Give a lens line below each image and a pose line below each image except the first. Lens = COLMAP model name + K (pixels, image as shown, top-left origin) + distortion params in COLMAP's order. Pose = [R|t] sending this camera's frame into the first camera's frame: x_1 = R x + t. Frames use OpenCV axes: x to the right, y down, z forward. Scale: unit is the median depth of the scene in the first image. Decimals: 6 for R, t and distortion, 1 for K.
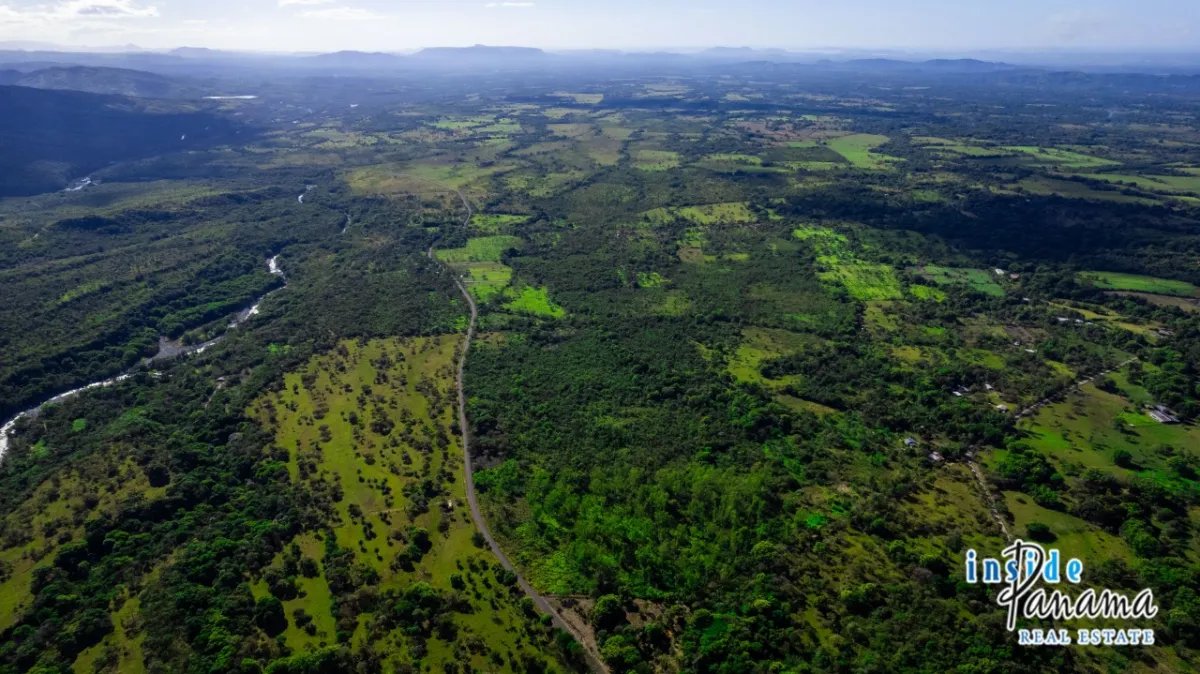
lens RADIAL K [[771.5, 0, 609.1], [0, 771.5, 337.7], [0, 0, 1]] dist [-0.075180, 0.064933]
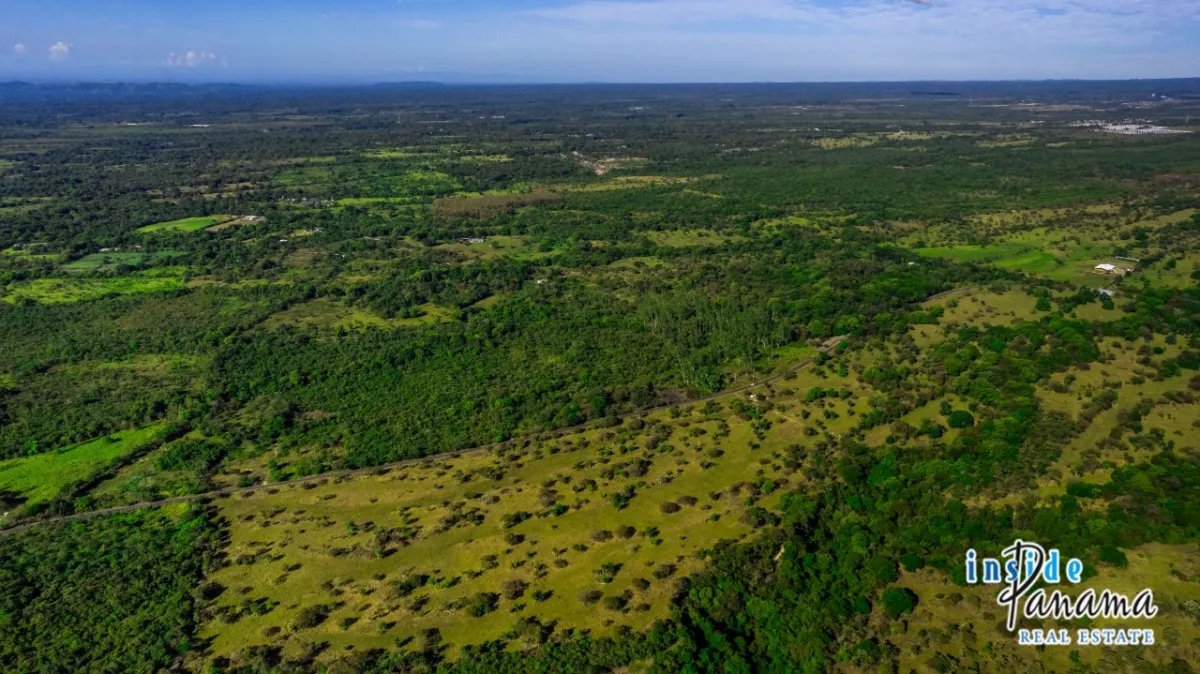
lens RADIAL K [[814.3, 0, 600.9], [0, 814.3, 331.5], [0, 0, 1]] dist [-0.050924, 0.018580]
pose [[-0.279027, -0.293285, 0.914400, -0.738460], [0.332905, 0.863625, 0.378585, -0.225231], [-0.900732, 0.410044, -0.143339, 0.855357]]
